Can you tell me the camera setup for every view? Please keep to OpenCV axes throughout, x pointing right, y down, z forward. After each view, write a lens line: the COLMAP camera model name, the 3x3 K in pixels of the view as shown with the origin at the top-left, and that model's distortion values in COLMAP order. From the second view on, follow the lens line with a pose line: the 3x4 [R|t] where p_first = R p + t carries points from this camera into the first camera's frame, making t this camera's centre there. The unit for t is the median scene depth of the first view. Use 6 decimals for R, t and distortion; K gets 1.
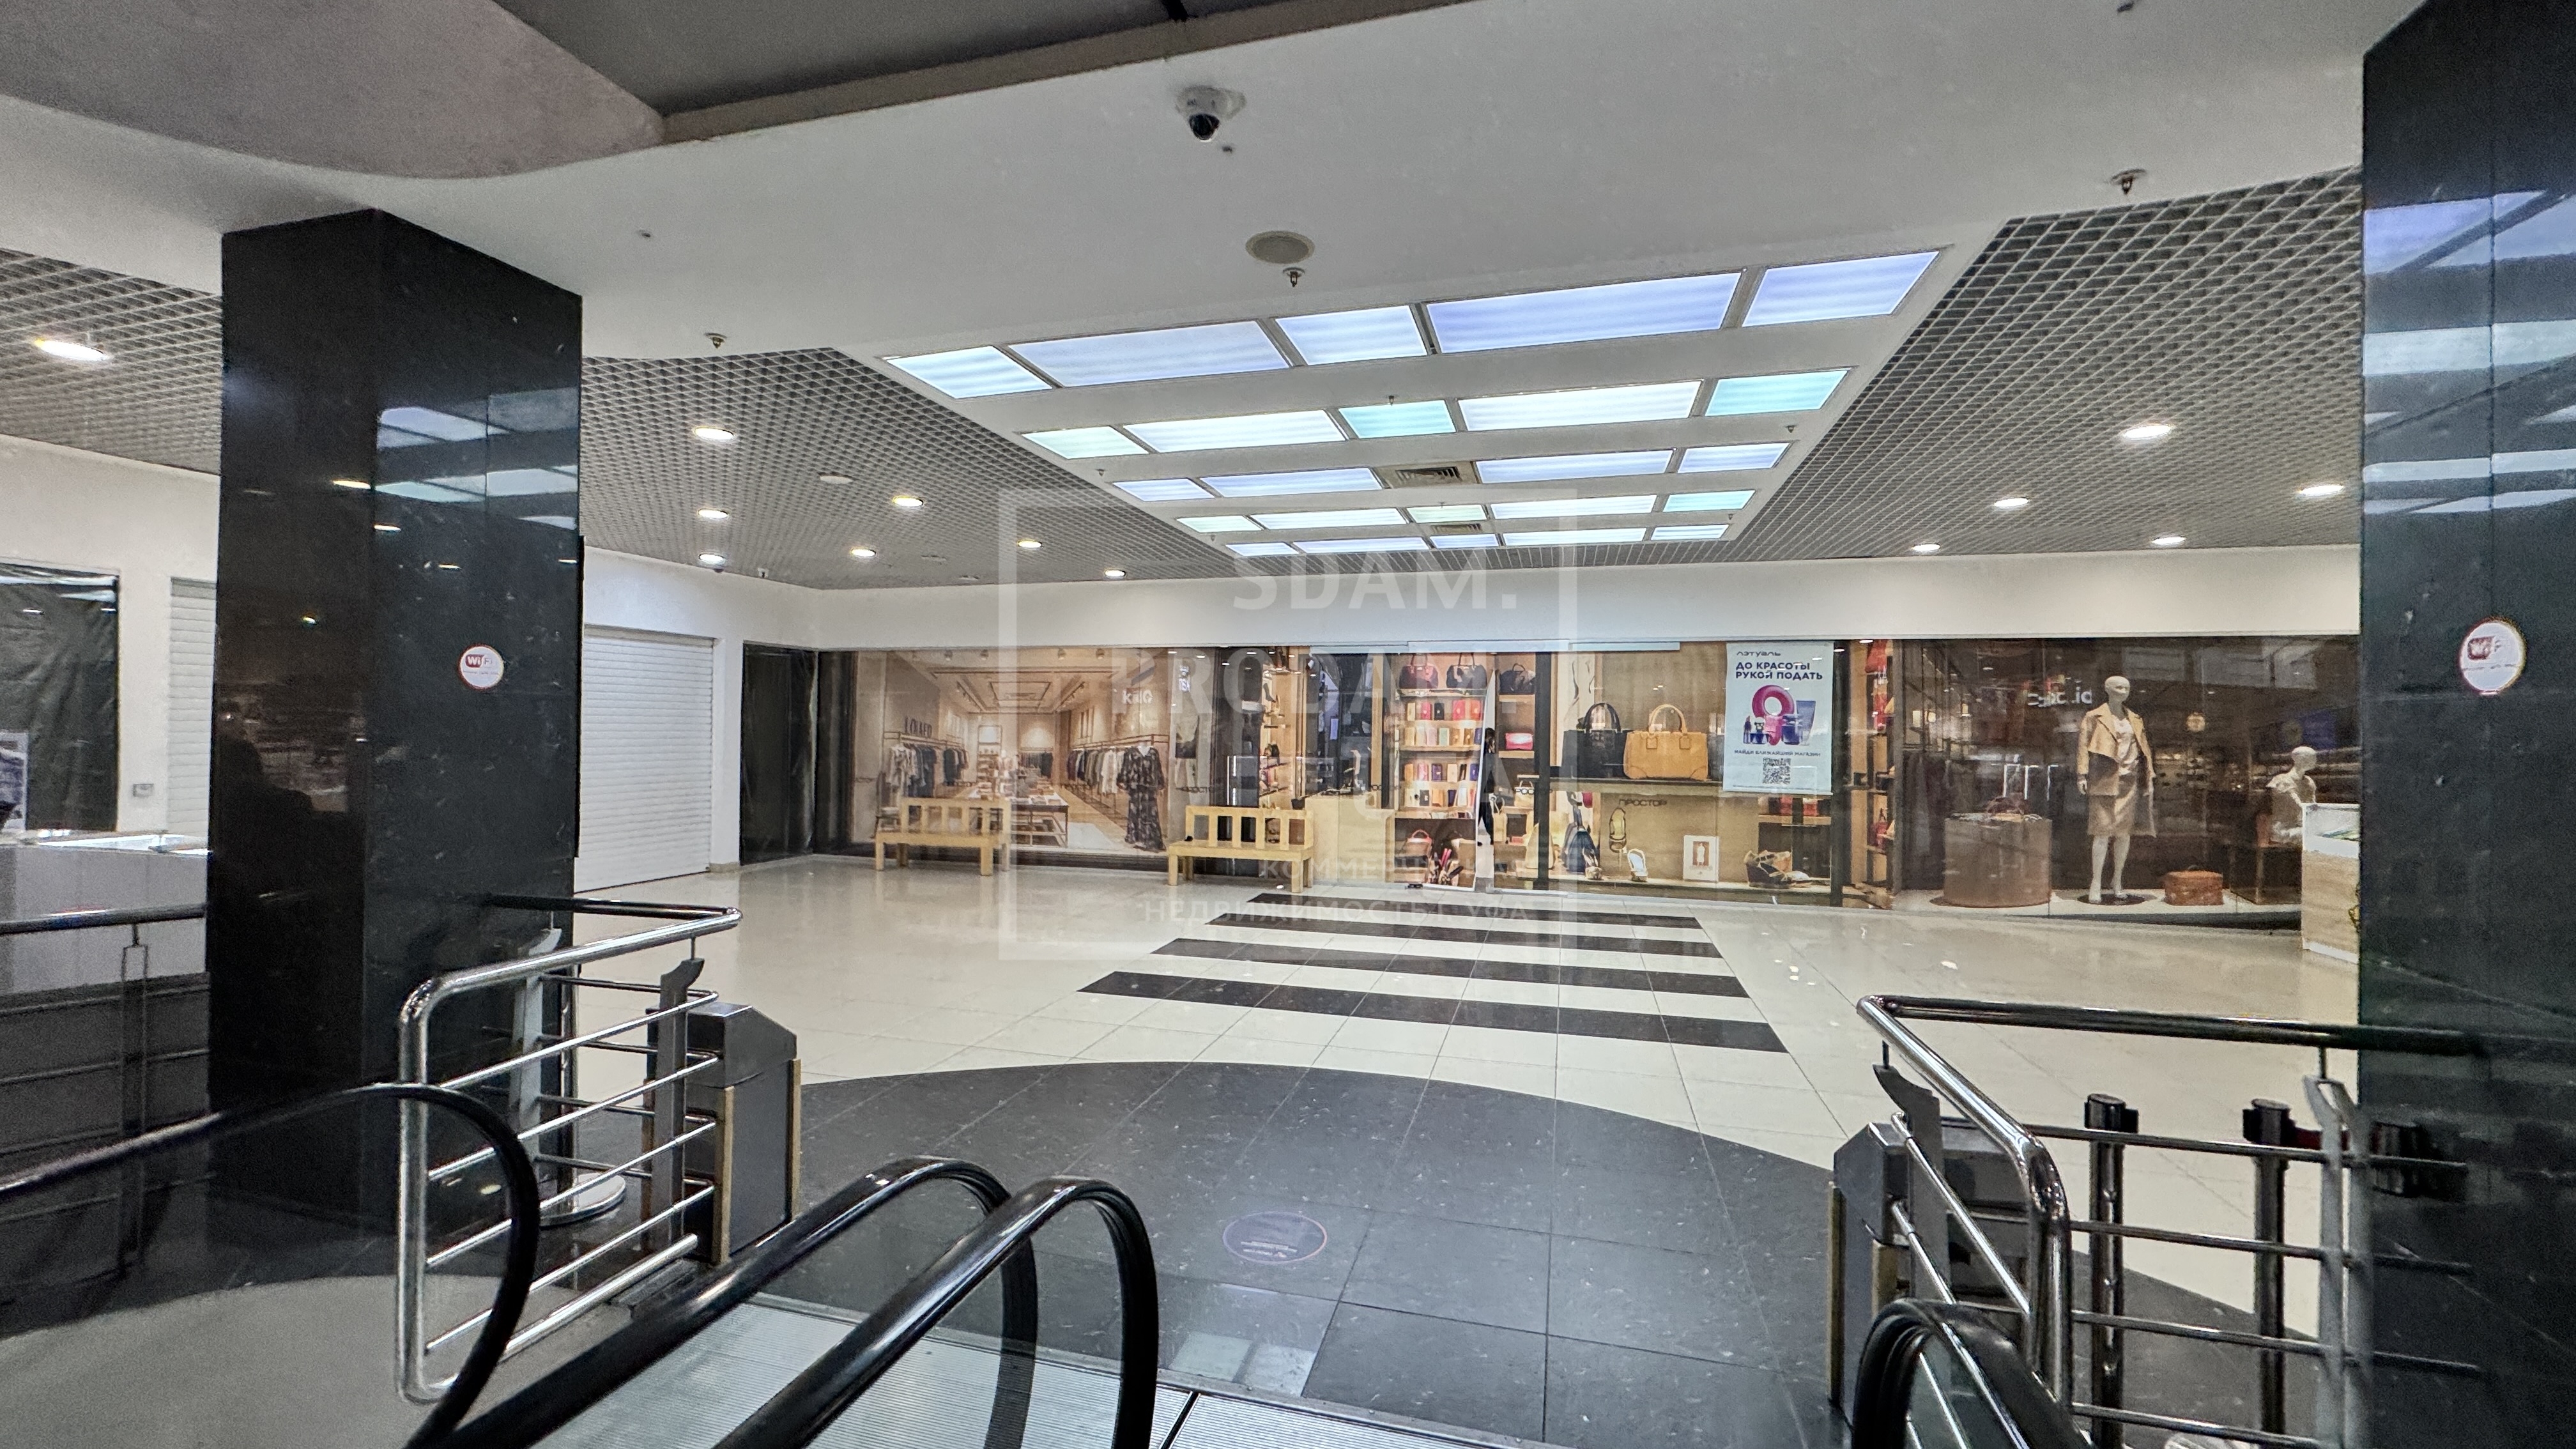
lens RADIAL K [[1015.8, 0, 1287.4], [0, 1015.8, 729.2], [0, 0, 1]] dist [-0.002507, 0.000451]
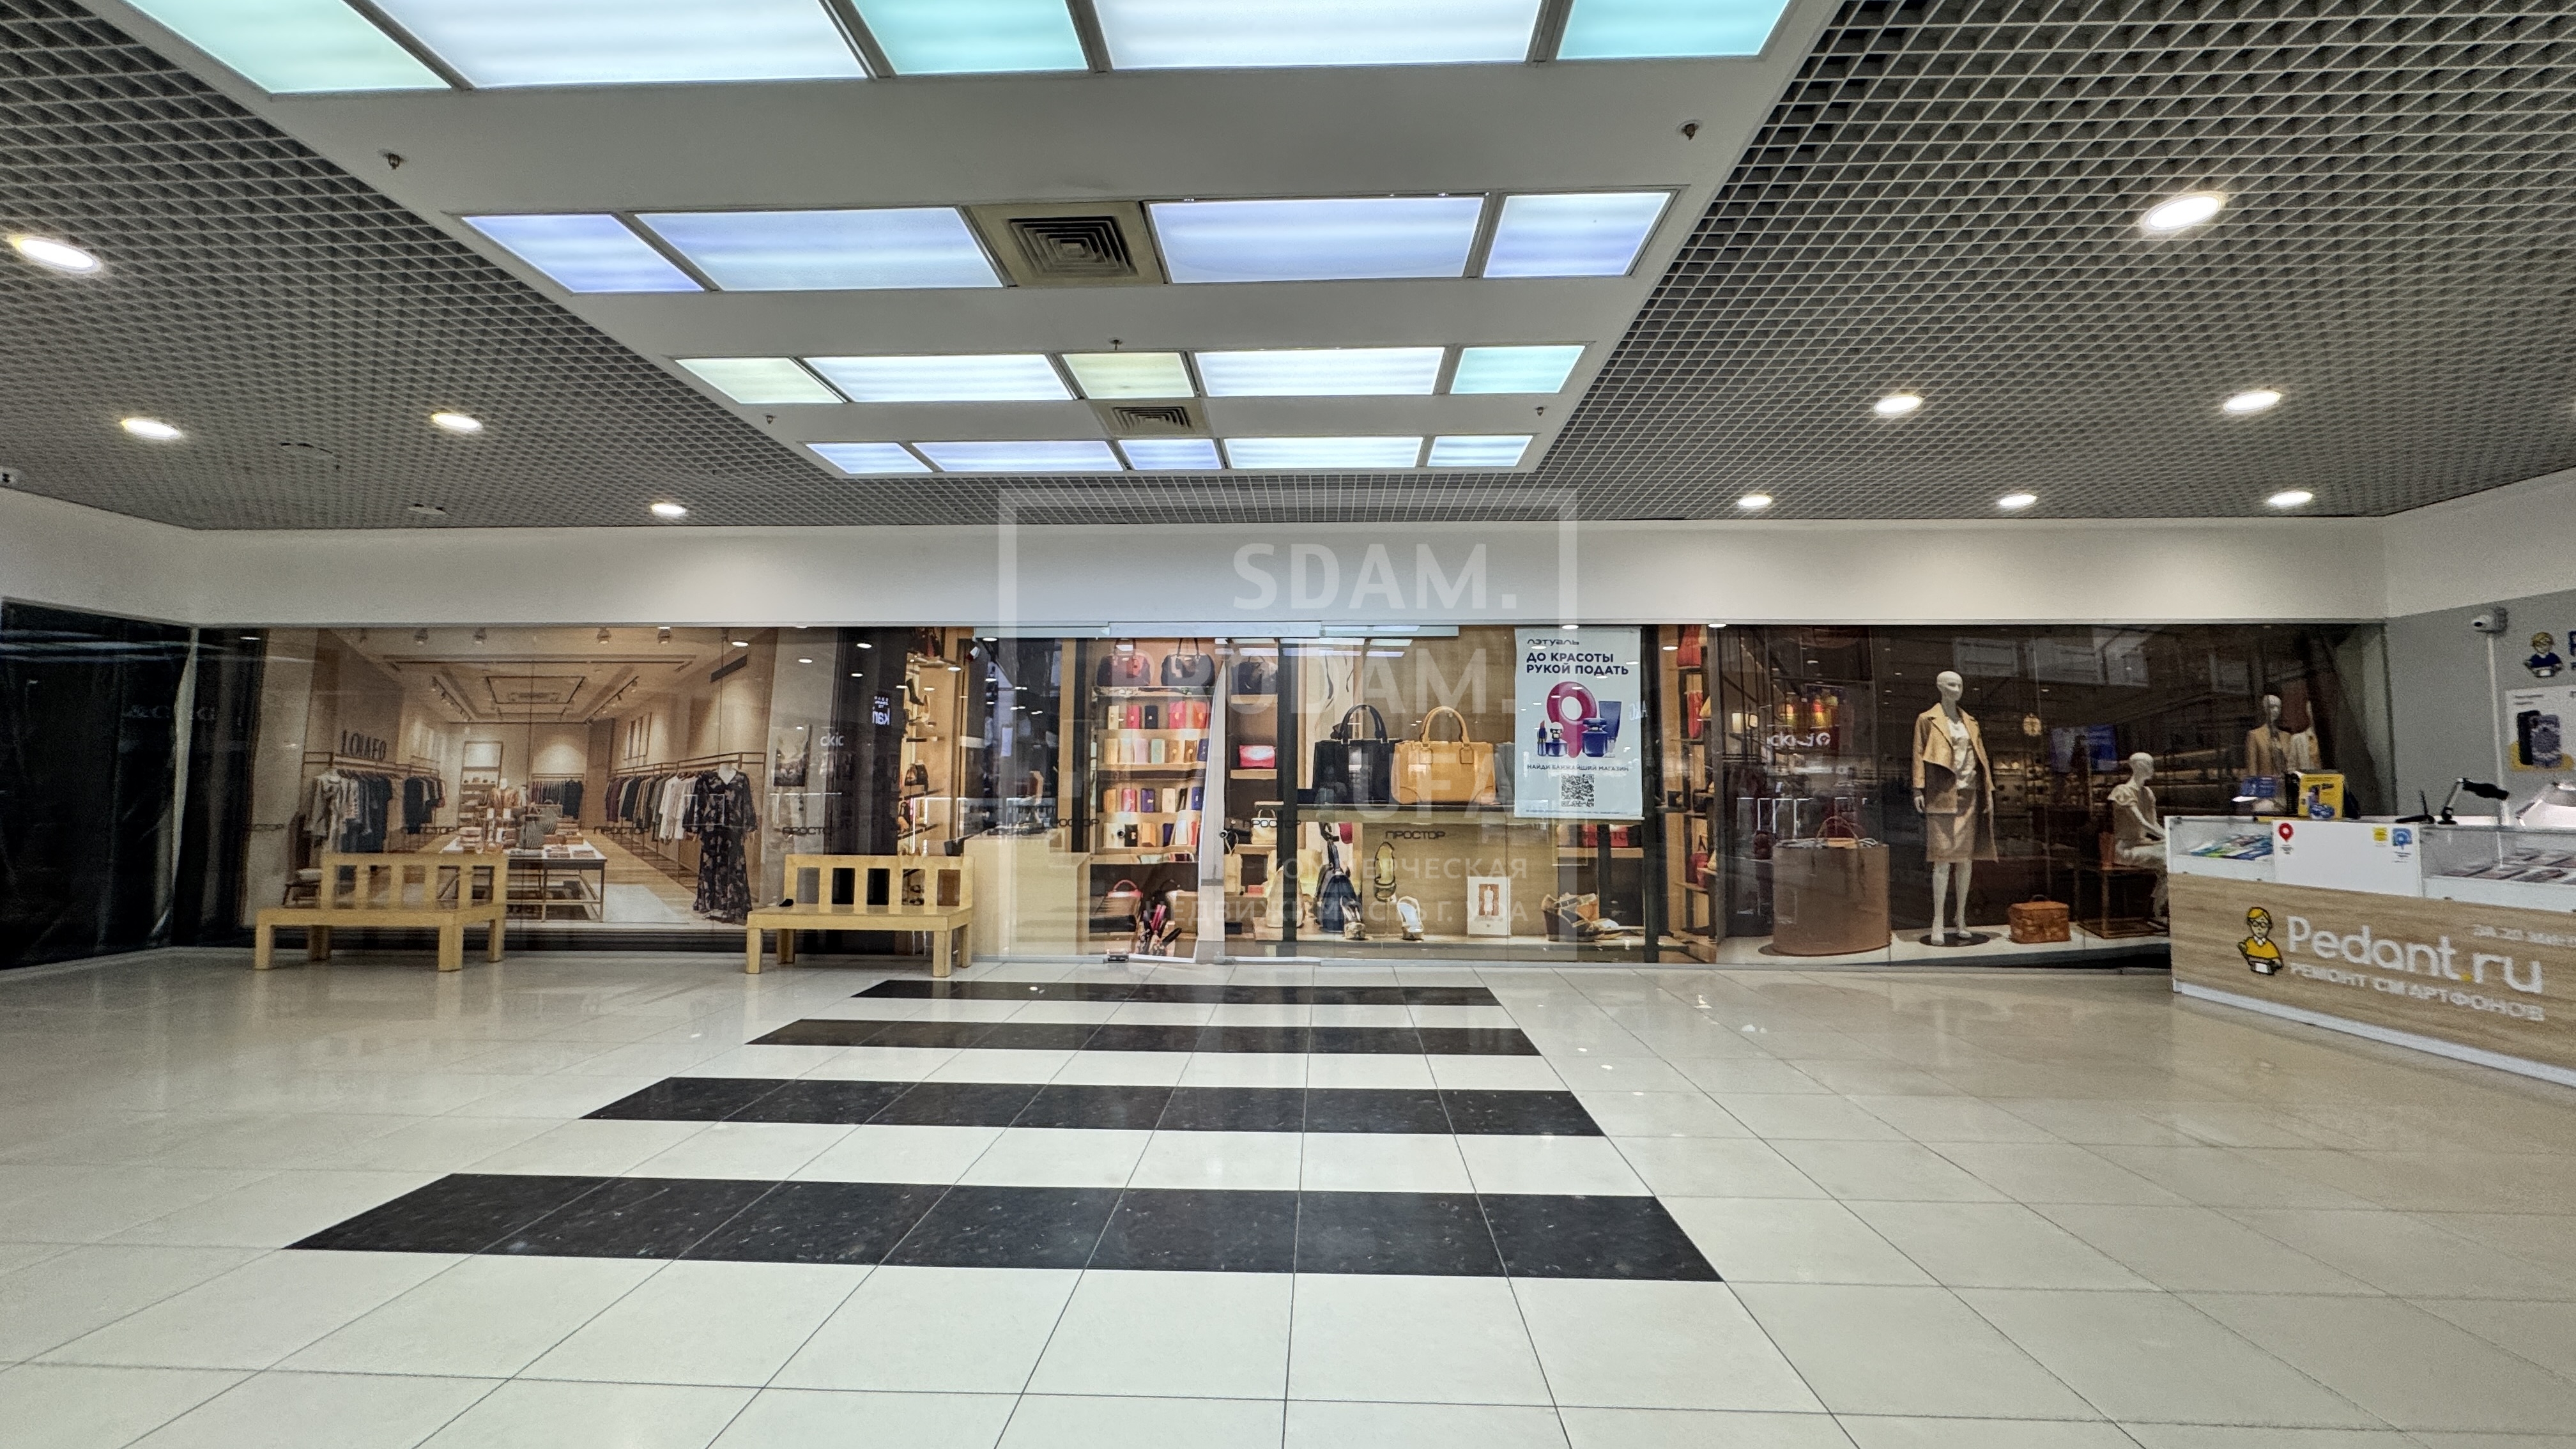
lens RADIAL K [[1015.8, 0, 1287.4], [0, 1015.8, 729.2], [0, 0, 1]] dist [-0.002507, 0.000451]
pose [[0.973379, 0.005348, 0.229137, 0.082352], [0.007102, 0.998544, -0.053472, 0.033415], [-0.229090, 0.053675, 0.971924, 0.281655]]
